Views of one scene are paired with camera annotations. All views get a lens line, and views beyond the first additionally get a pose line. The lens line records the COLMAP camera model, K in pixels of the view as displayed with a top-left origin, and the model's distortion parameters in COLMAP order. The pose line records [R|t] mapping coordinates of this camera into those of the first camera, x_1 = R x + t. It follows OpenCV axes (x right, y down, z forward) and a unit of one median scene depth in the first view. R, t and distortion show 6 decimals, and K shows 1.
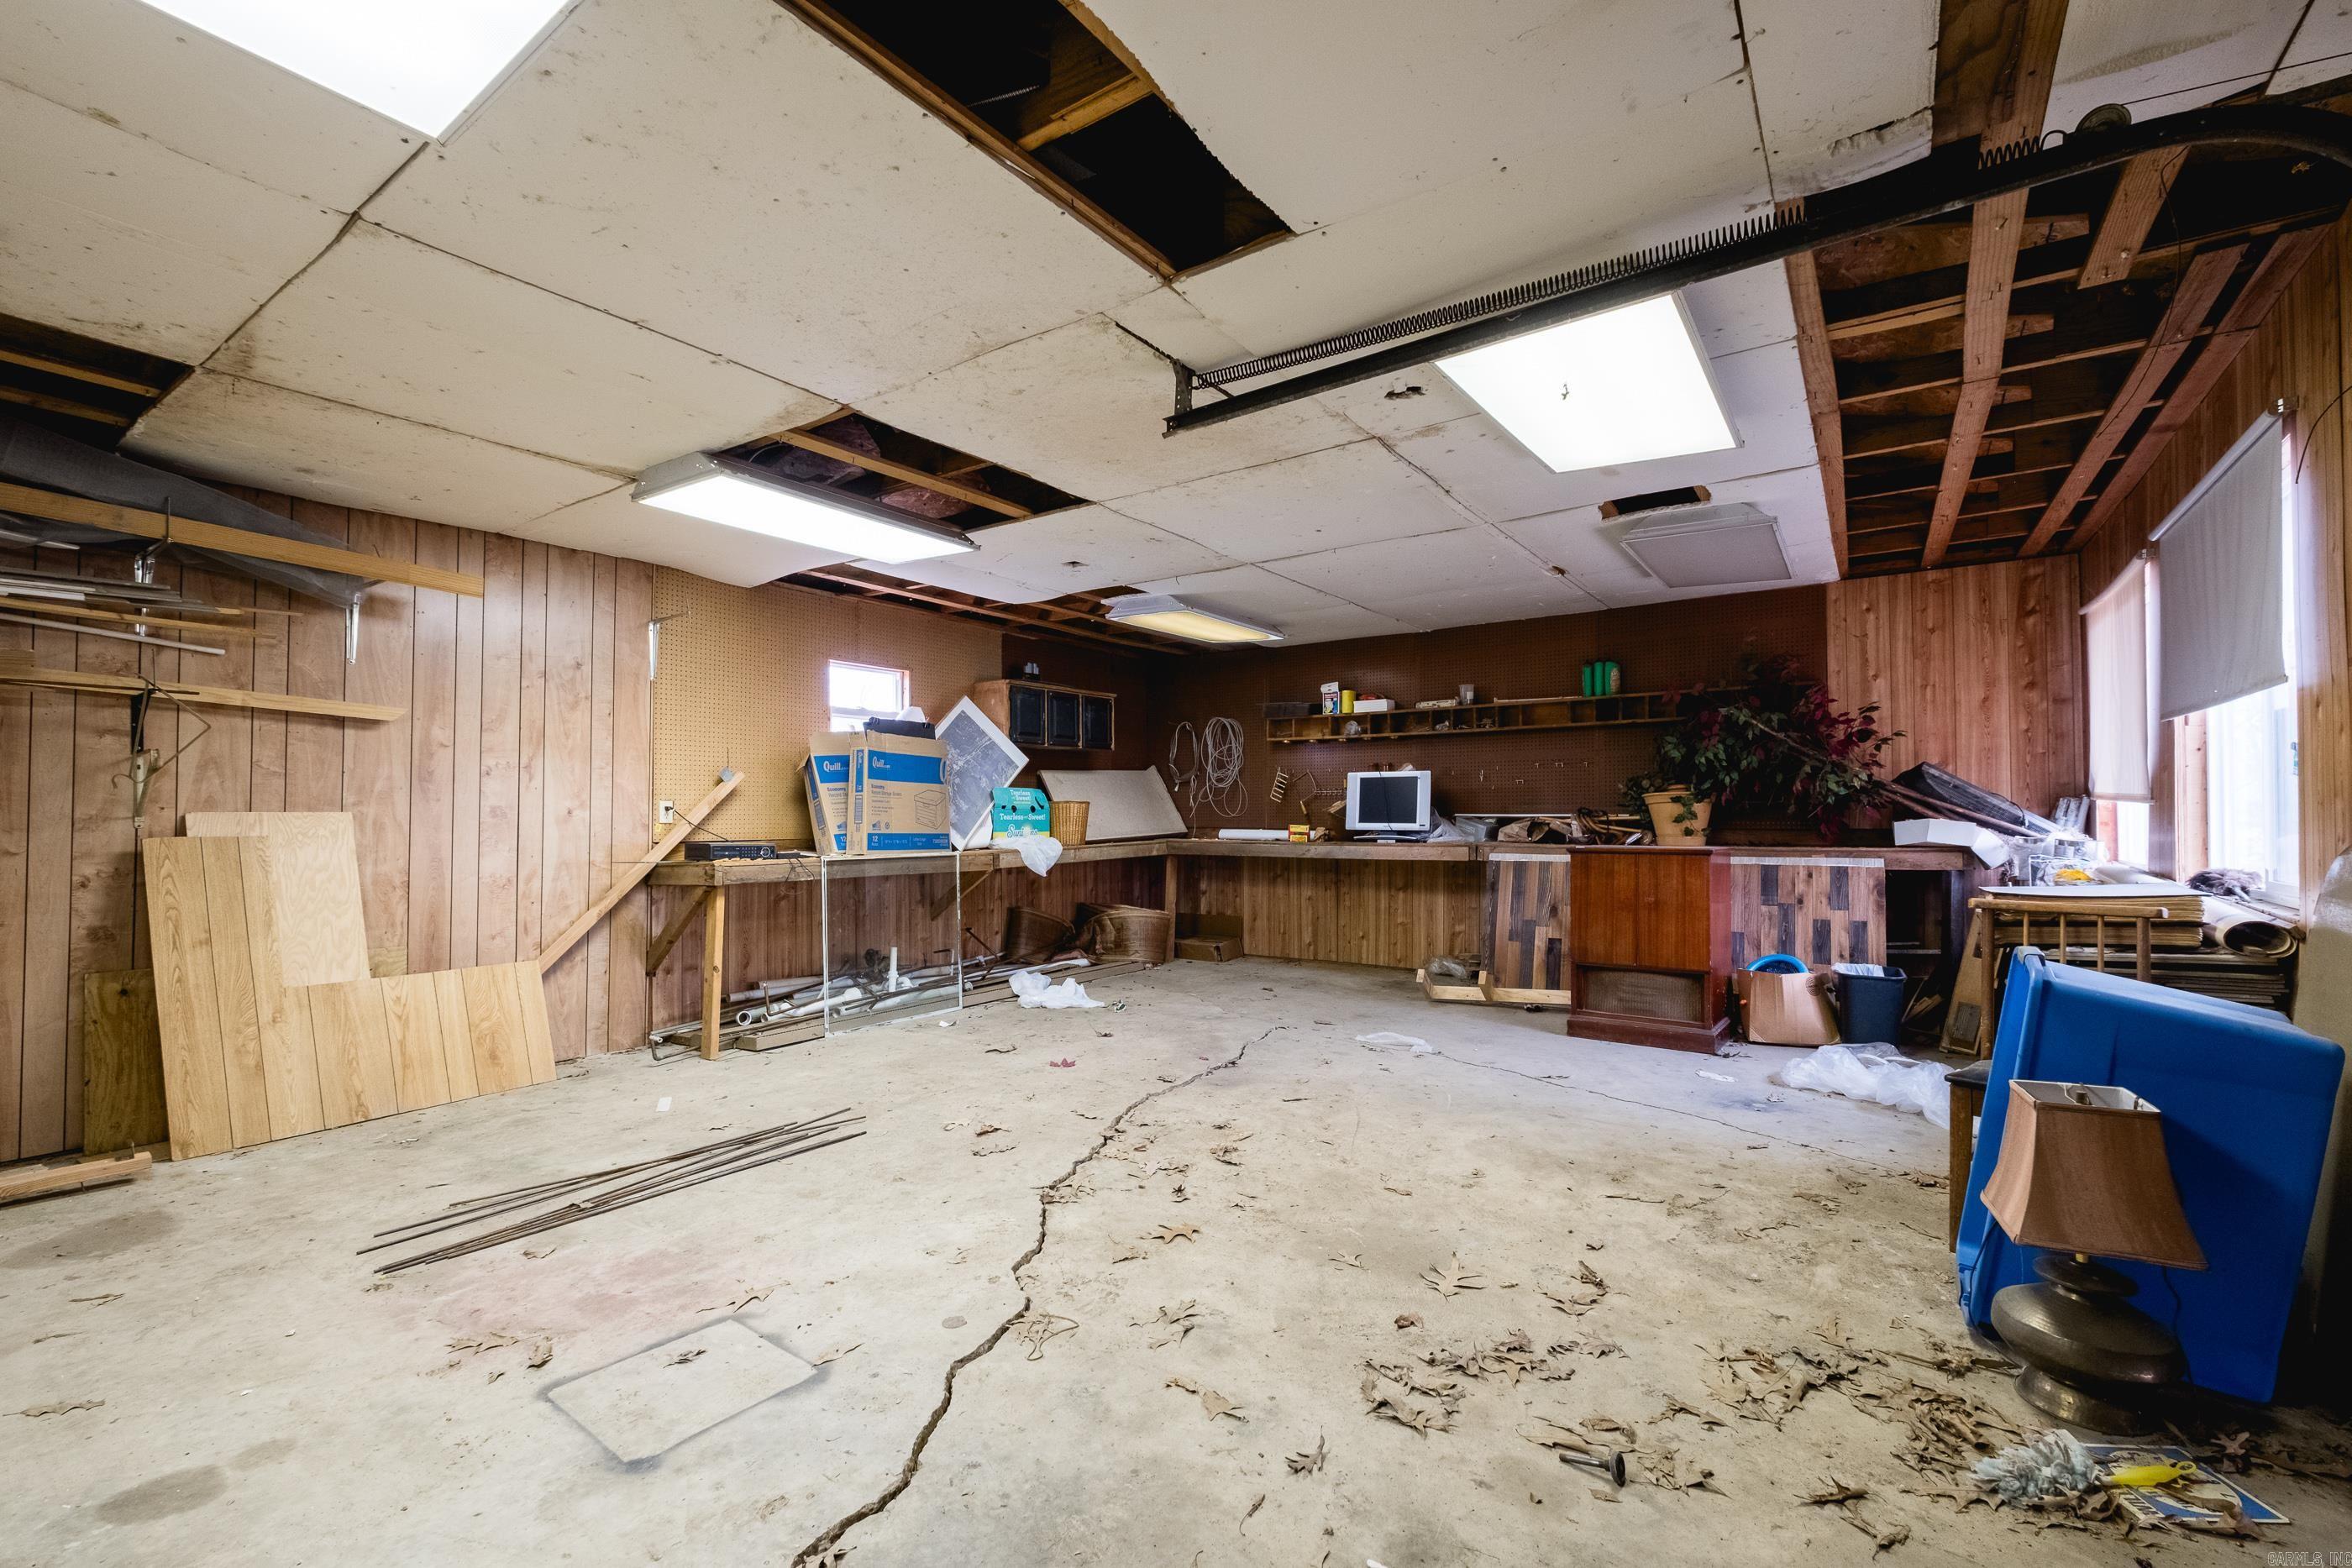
lens RADIAL K [[1021.5, 0, 1168.2], [0, 1021.5, 792.8], [0, 0, 1]] dist [0.003328, -0.001751]
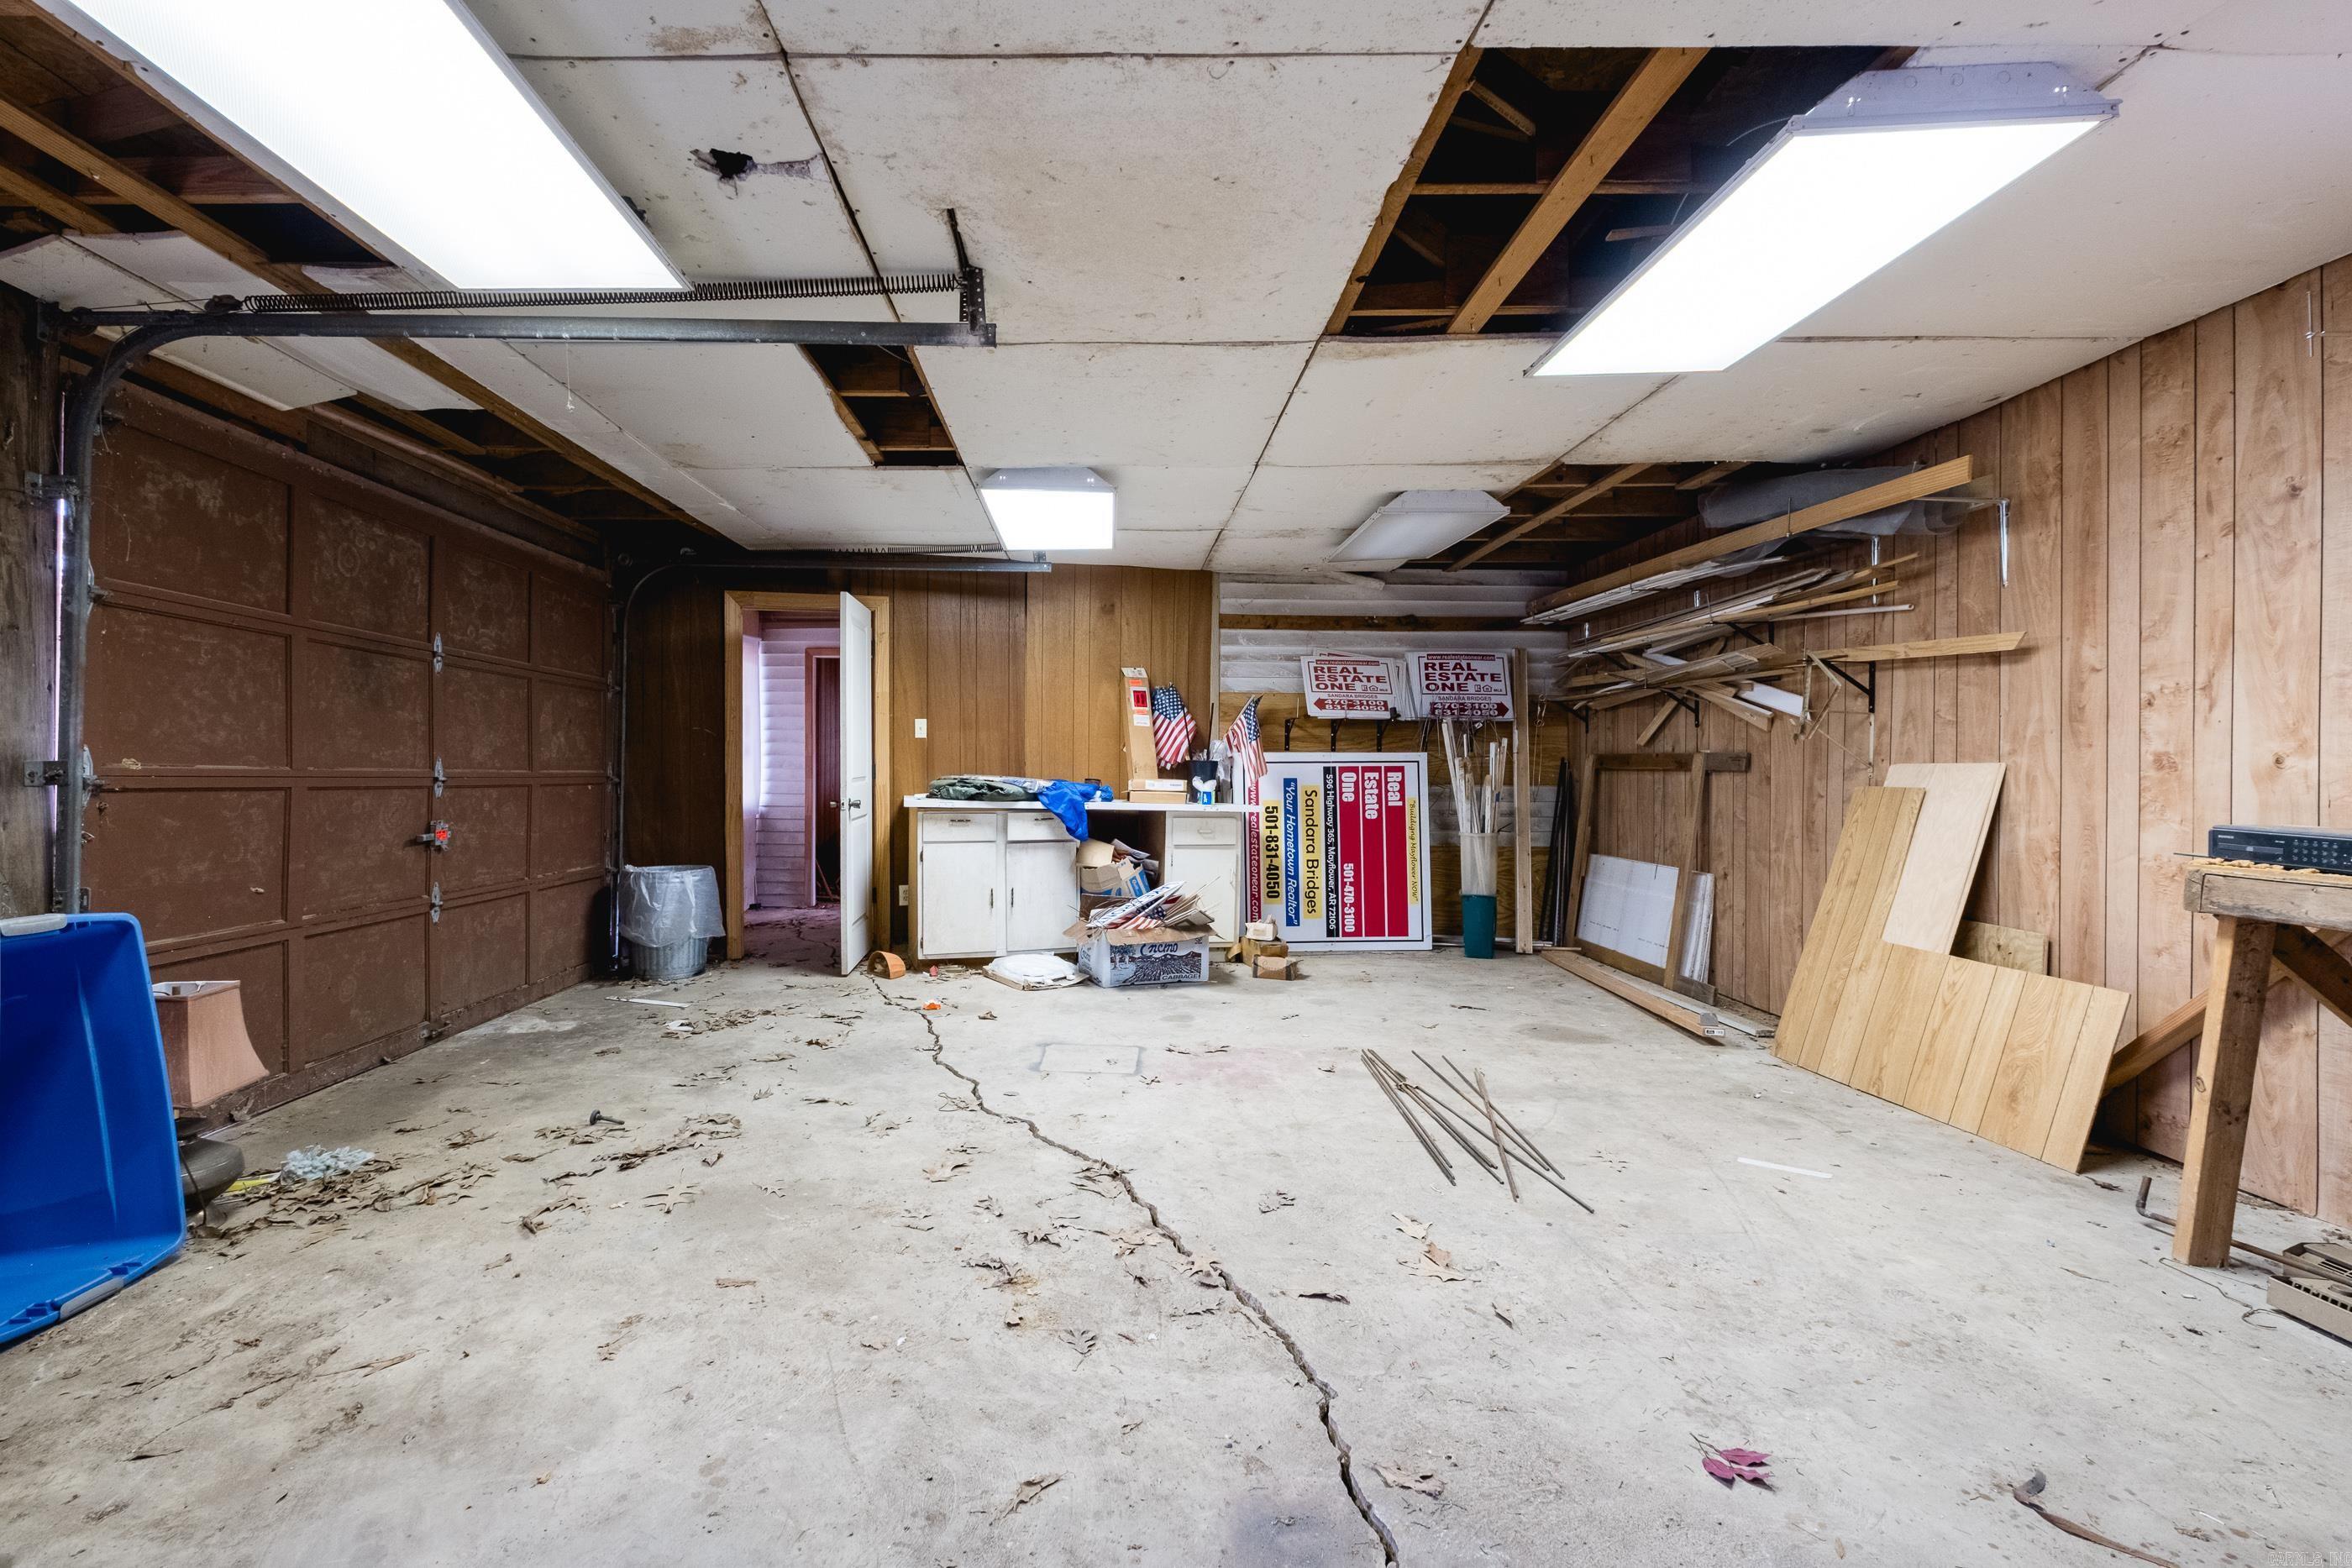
lens RADIAL K [[1311.7, 0, 1173.0], [0, 1311.7, 774.8], [0, 0, 1]] dist [-0.003660, -0.004172]
pose [[-0.831752, 0.006177, -0.555113, 0.405341], [0.014916, 0.999826, -0.011224, 0.033325], [0.554947, -0.017616, -0.831699, 1.644267]]
